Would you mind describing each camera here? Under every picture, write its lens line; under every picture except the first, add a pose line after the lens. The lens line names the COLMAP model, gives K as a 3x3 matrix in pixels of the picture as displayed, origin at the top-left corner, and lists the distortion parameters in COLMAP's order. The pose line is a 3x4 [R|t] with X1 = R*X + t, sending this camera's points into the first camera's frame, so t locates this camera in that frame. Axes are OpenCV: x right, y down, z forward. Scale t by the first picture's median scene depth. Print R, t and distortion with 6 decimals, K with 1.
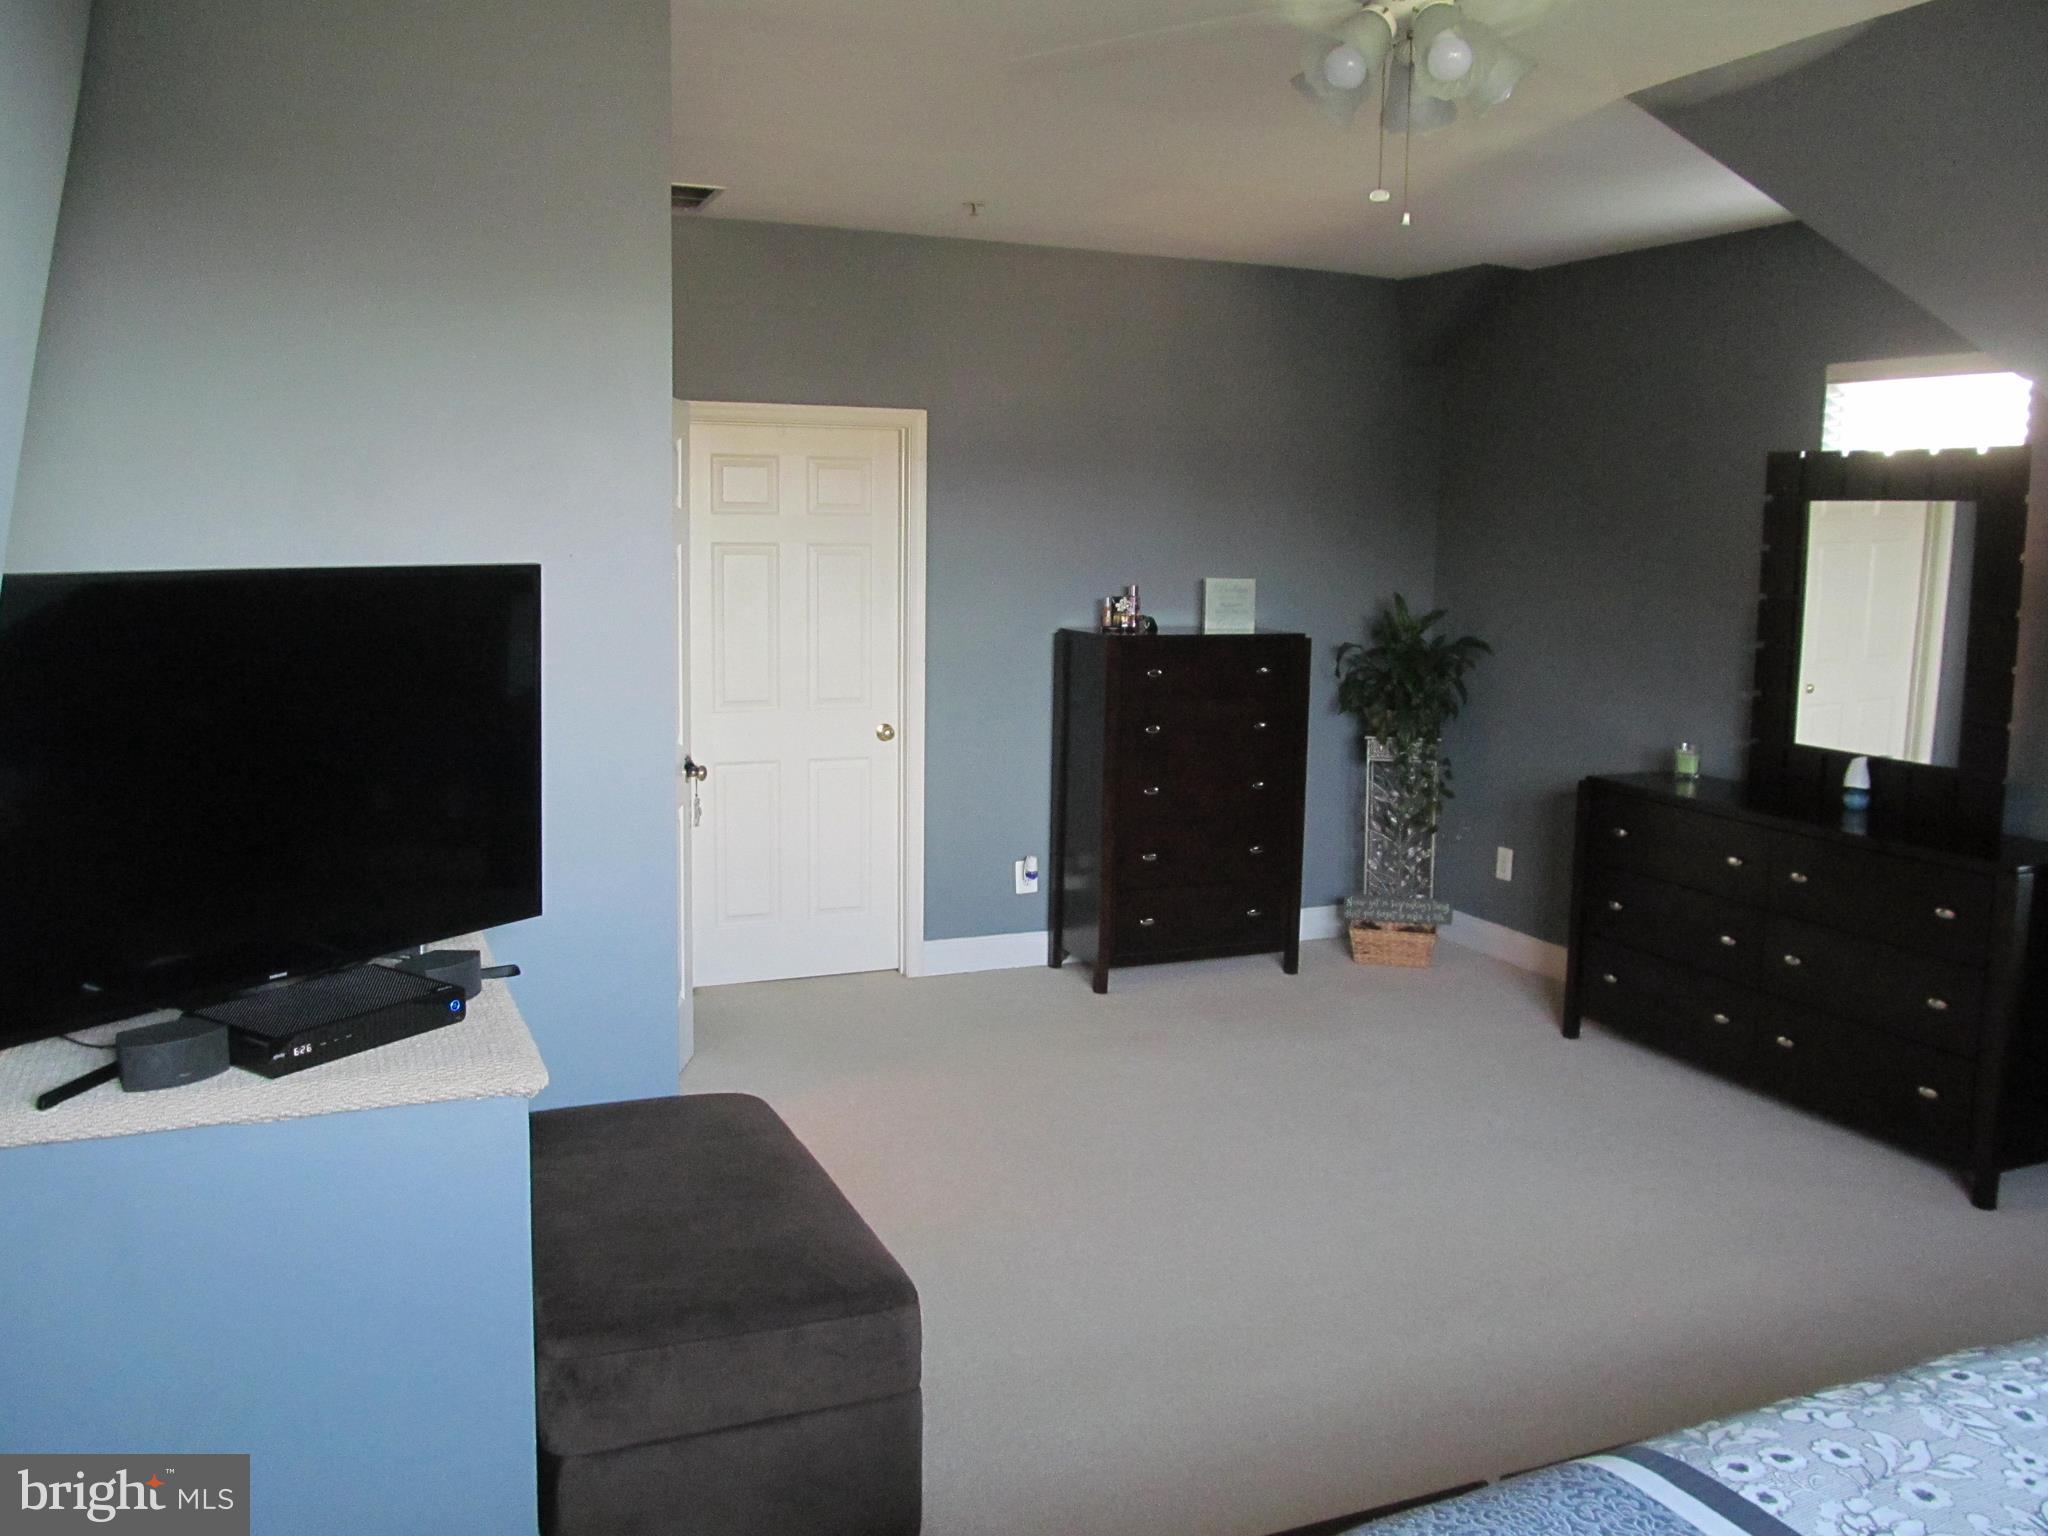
lens RADIAL K [[1709.5, 0, 1033.0], [0, 1709.5, 774.0], [0, 0, 1]] dist [-0.062291, 0.027958]
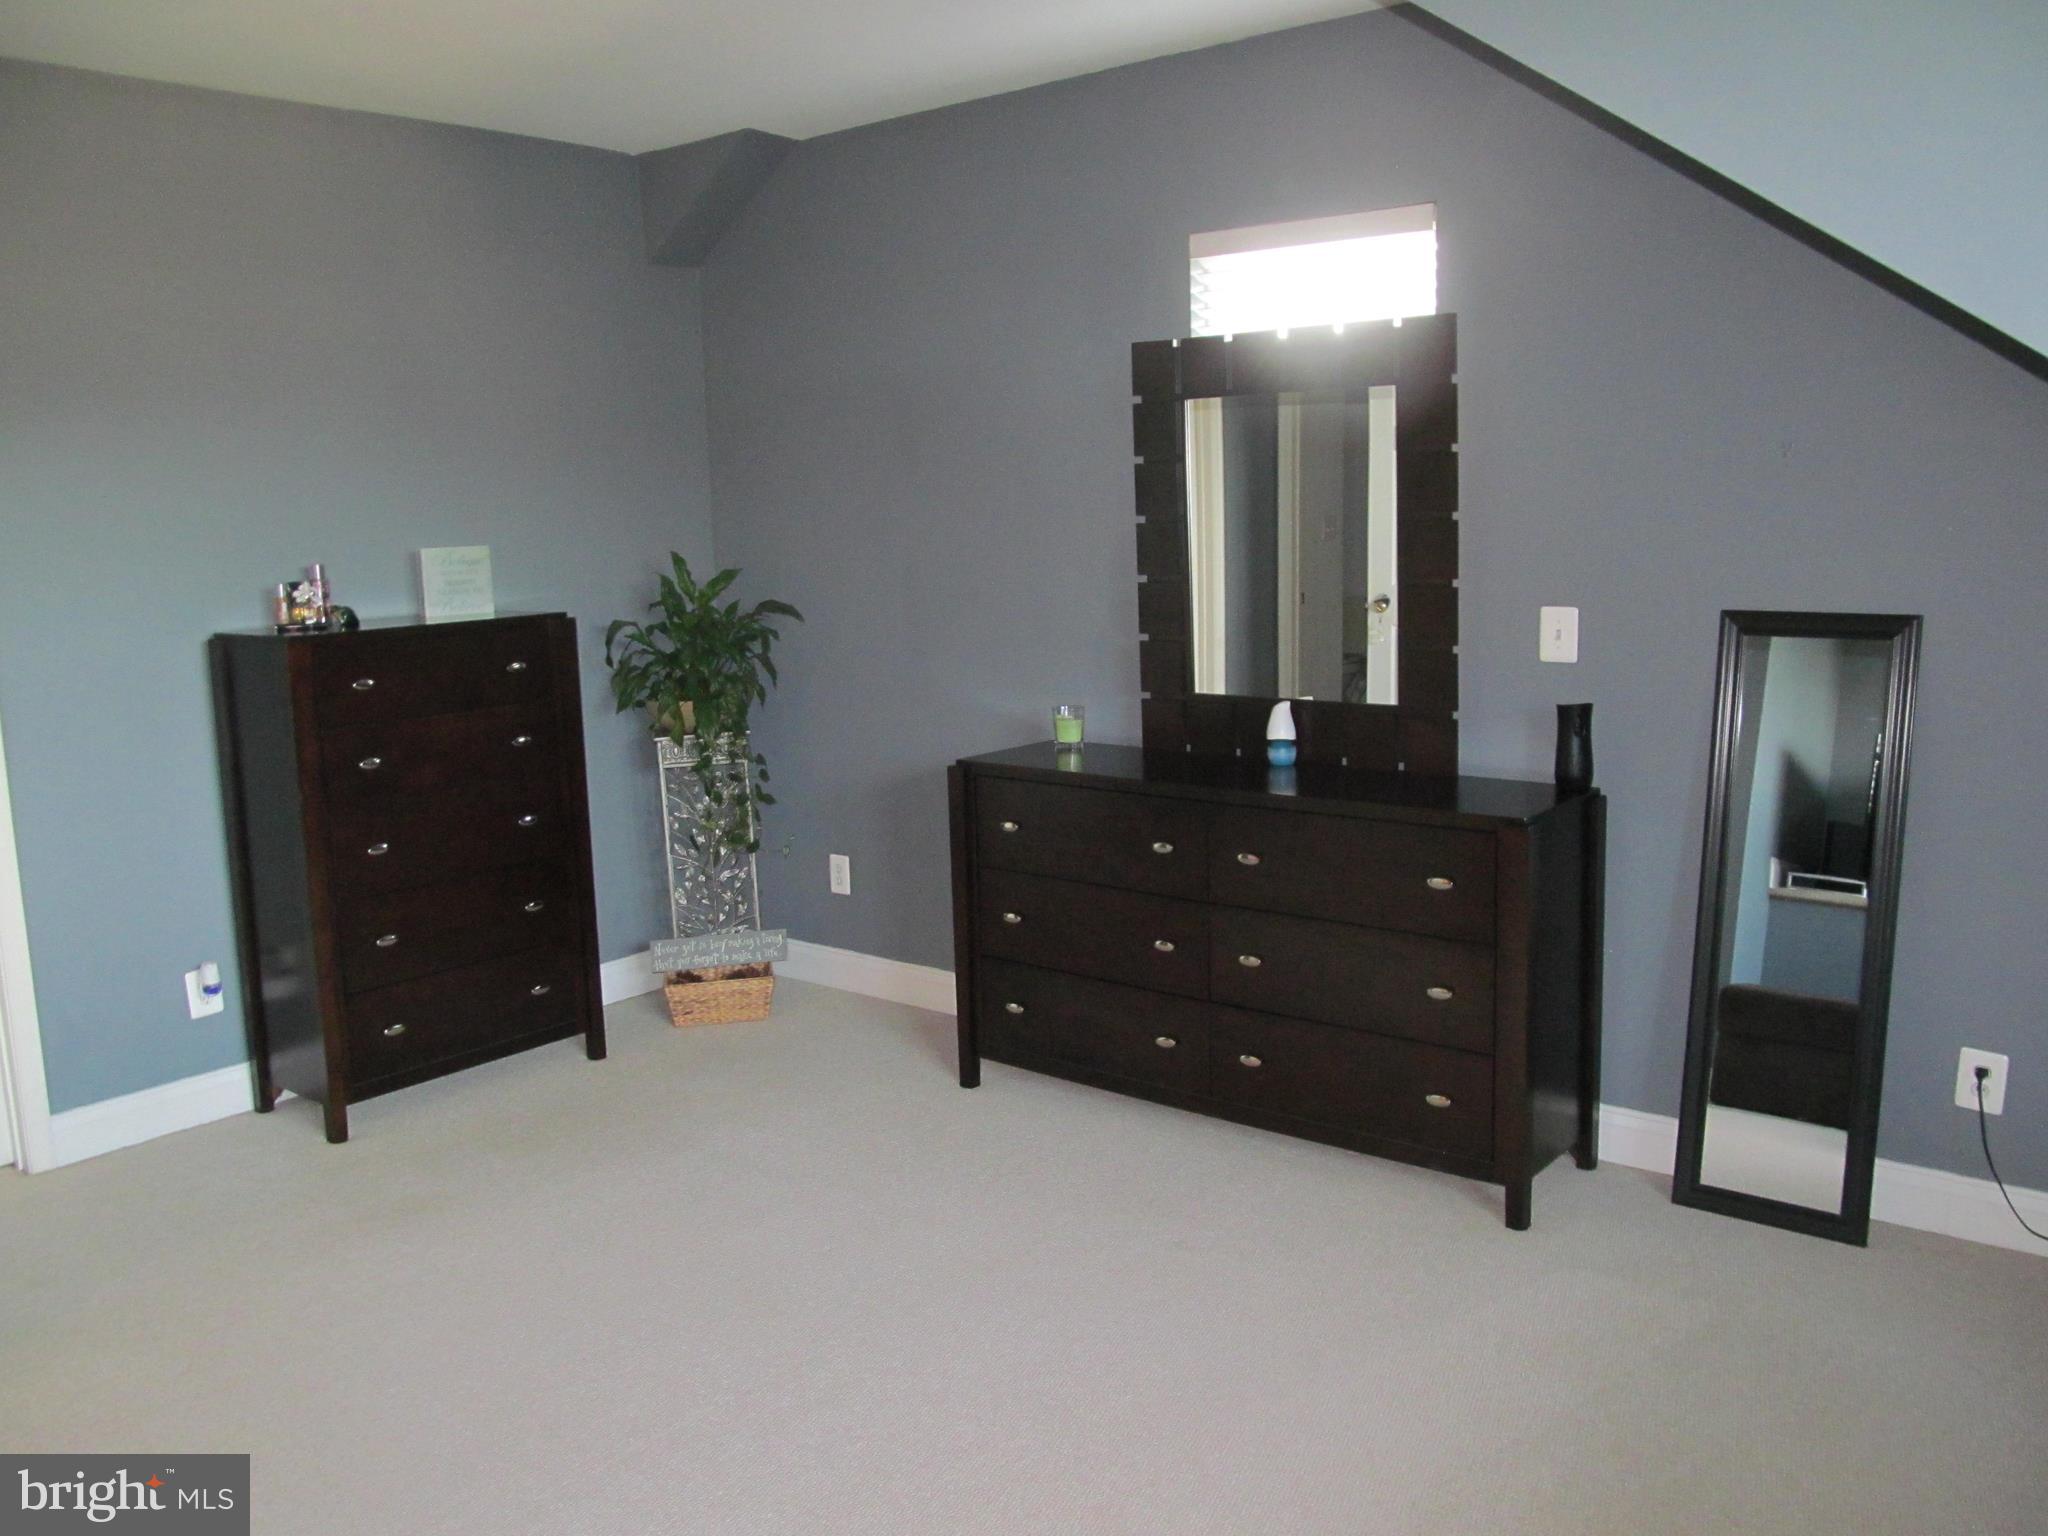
lens RADIAL K [[1709.5, 0, 1031.2], [0, 1709.5, 744.9], [0, 0, 1]] dist [-0.062291, 0.027958]
pose [[0.891594, -0.111021, 0.439014, 0.006349], [0.113630, 0.993313, 0.020425, -0.015957], [-0.438346, 0.031674, 0.898248, 0.233461]]
